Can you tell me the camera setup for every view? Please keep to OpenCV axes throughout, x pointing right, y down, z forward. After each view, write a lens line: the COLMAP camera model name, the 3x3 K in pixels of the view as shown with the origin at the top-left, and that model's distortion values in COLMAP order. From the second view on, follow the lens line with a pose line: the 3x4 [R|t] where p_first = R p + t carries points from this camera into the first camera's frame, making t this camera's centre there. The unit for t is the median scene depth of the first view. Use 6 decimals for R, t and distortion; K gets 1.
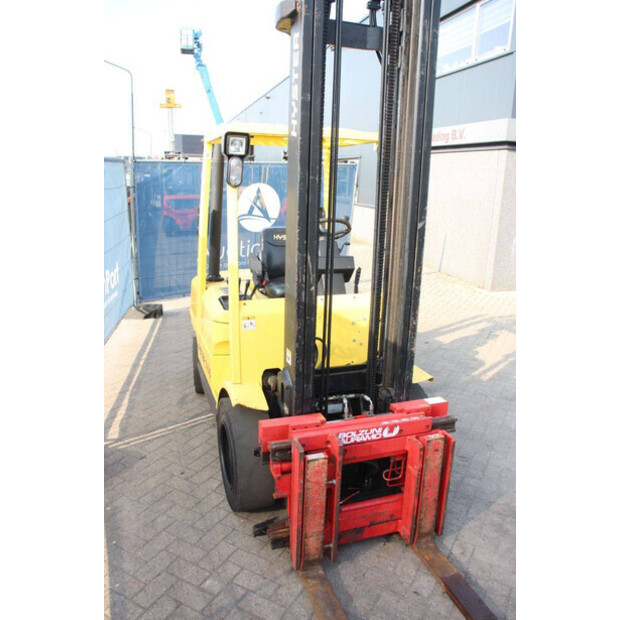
lens RADIAL K [[504.4, 0, 310.3], [0, 504.4, 309.4], [0, 0, 1]] dist [-0.144352, 0.105870]
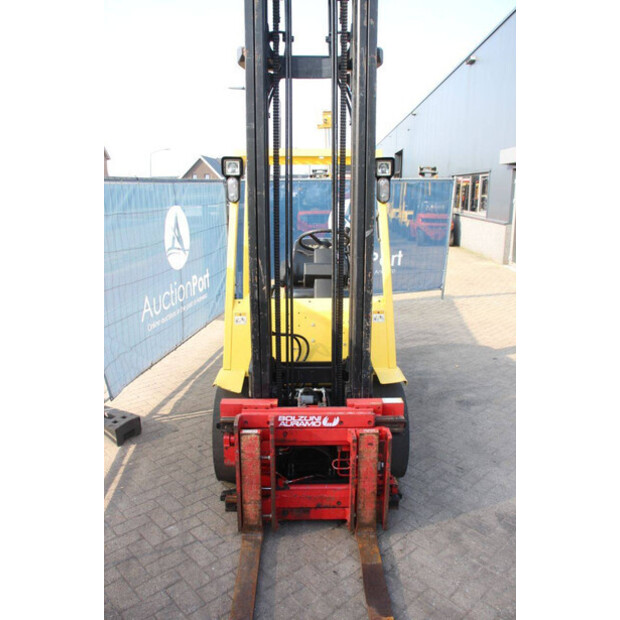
lens RADIAL K [[504.4, 0, 310.4], [0, 504.4, 311.6], [0, 0, 1]] dist [-0.144352, 0.105870]
pose [[0.949644, 0.043386, -0.310311, 0.448307], [-0.051932, 0.998464, -0.019328, 0.028397], [0.308996, 0.034470, 0.950438, -0.064560]]
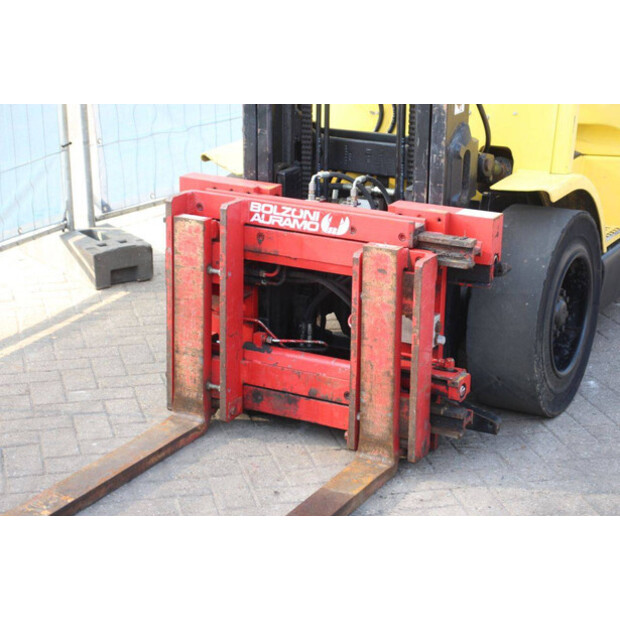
lens RADIAL K [[1422.3, 0, 312.3], [0, 1422.3, 308.9], [0, 0, 1]] dist [0.345129, 0.000000]
pose [[0.679277, 0.202087, -0.705510, 1.325701], [-0.179176, 0.977915, 0.107602, 0.166718], [0.711673, 0.053319, 0.700484, -0.170657]]
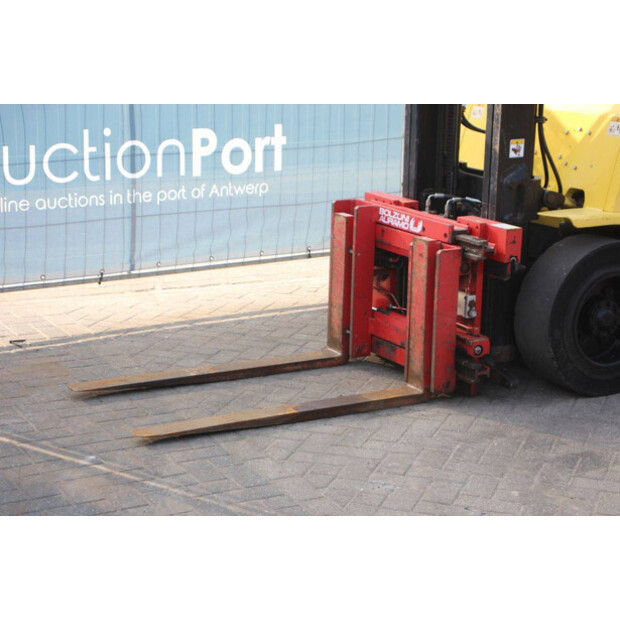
lens RADIAL K [[1422.3, 0, 309.5], [0, 1422.3, 308.0], [0, 0, 1]] dist [0.345129, 0.000000]
pose [[0.191062, 0.201537, -0.960665, 2.460520], [-0.260966, 0.953902, 0.148216, 0.068079], [0.946252, 0.222382, 0.234849, 0.295270]]
